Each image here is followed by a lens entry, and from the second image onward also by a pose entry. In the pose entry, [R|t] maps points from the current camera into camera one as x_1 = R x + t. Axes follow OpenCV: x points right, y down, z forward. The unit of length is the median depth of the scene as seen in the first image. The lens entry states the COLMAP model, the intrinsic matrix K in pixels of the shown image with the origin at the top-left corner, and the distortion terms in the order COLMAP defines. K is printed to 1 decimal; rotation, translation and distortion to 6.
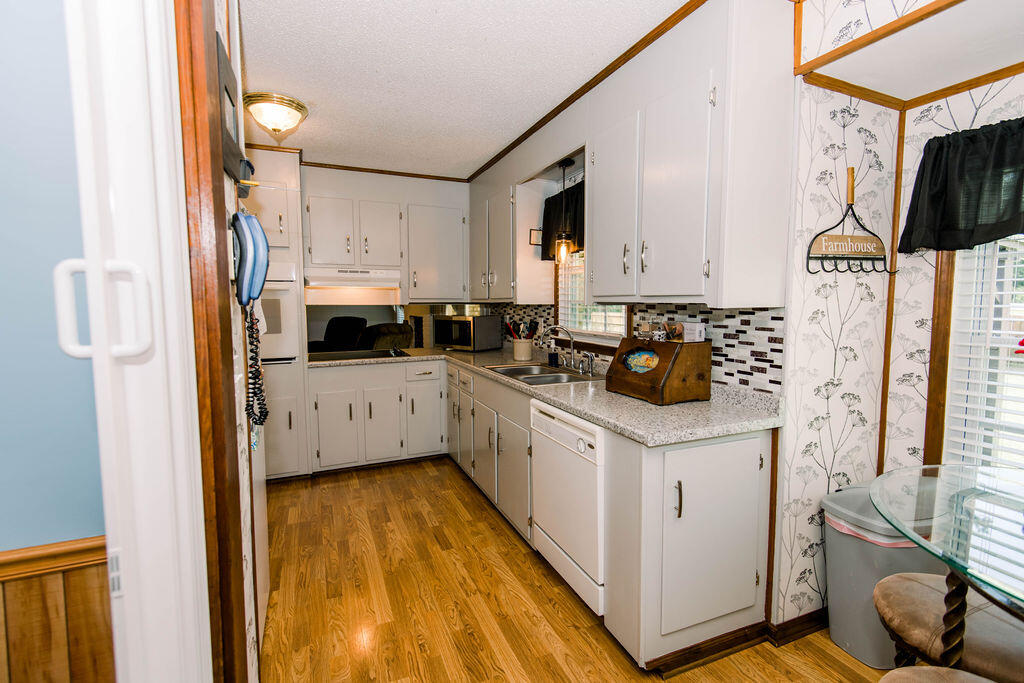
lens RADIAL K [[466.1, 0, 505.5], [0, 466.1, 332.5], [0, 0, 1]] dist [0.024177, -0.008523]
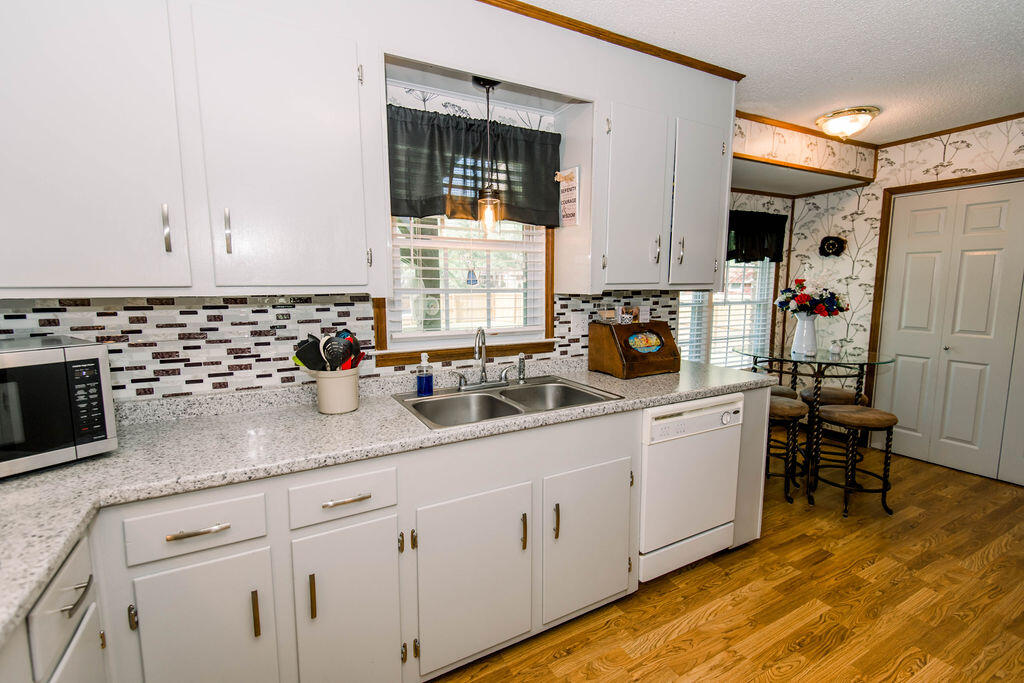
lens RADIAL K [[466.1, 0, 513.9], [0, 466.1, 337.1], [0, 0, 1]] dist [0.024177, -0.008523]
pose [[-0.111721, -0.108976, 0.987746, -0.722506], [0.070502, 0.990595, 0.117264, -0.097234], [-0.991236, 0.082739, -0.102987, 1.332199]]
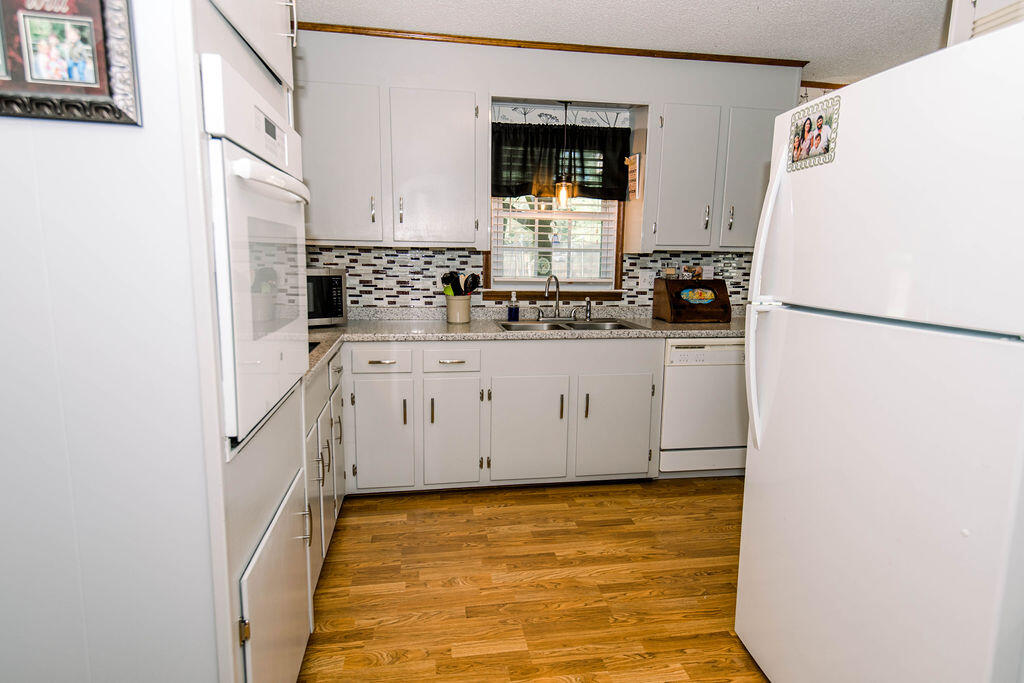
lens RADIAL K [[568.3, 0, 506.4], [0, 568.3, 337.2], [0, 0, 1]] dist [0.033441, -0.005066]
pose [[0.232150, -0.129524, 0.964017, -1.335956], [0.050708, 0.991358, 0.120987, -0.042694], [-0.971357, 0.020796, 0.236712, 1.074381]]
